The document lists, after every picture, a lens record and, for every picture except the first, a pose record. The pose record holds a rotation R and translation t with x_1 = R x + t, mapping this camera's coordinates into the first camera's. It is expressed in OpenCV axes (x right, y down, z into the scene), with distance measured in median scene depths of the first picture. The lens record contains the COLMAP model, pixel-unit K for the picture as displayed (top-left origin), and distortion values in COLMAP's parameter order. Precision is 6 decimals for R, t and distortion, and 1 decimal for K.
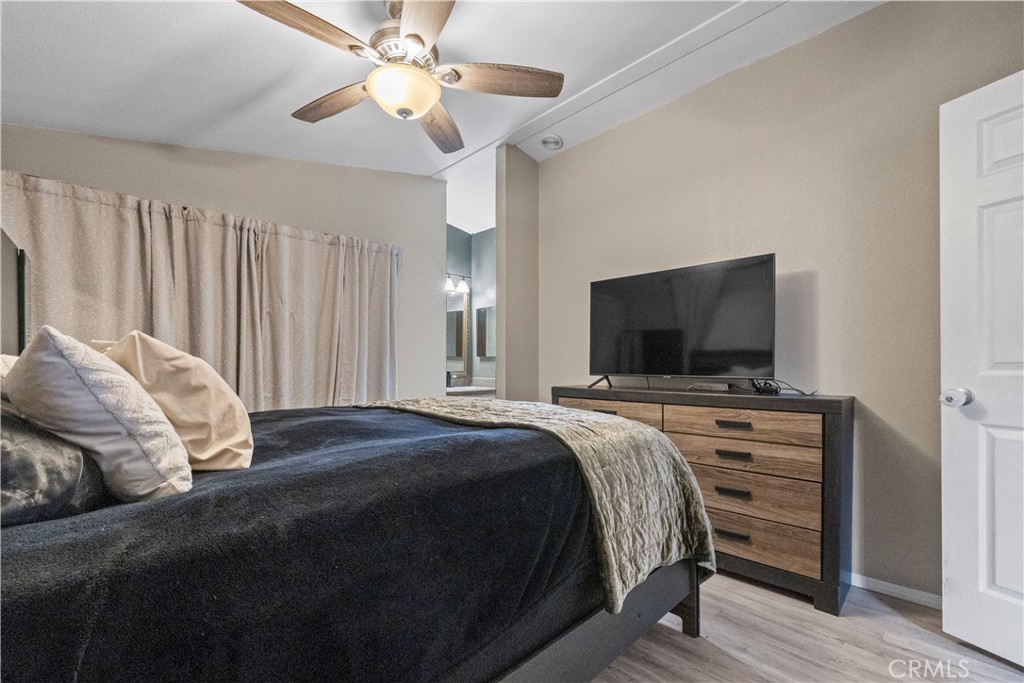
lens RADIAL K [[431.2, 0, 510.7], [0, 431.2, 361.0], [0, 0, 1]] dist [-0.000399, -0.000067]
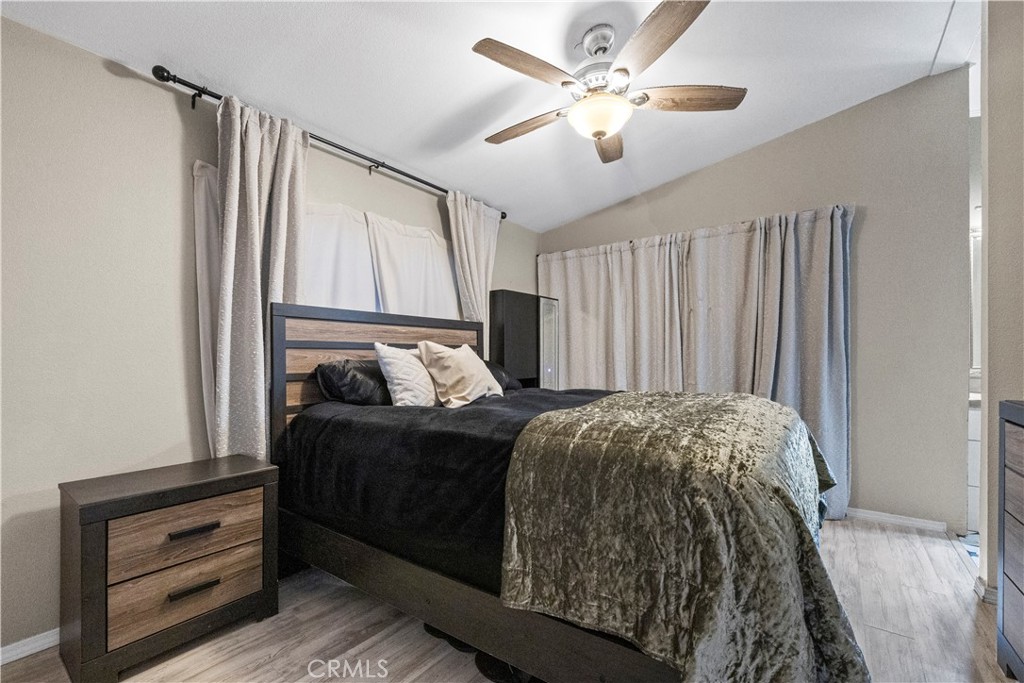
lens RADIAL K [[431.6, 0, 507.8], [0, 431.6, 343.3], [0, 0, 1]] dist [0.000173, 0.000105]
pose [[0.198685, -0.027839, -0.979668, 0.896125], [0.008927, 0.999606, -0.026595, 0.004894], [0.980023, -0.003462, 0.198855, 0.592046]]
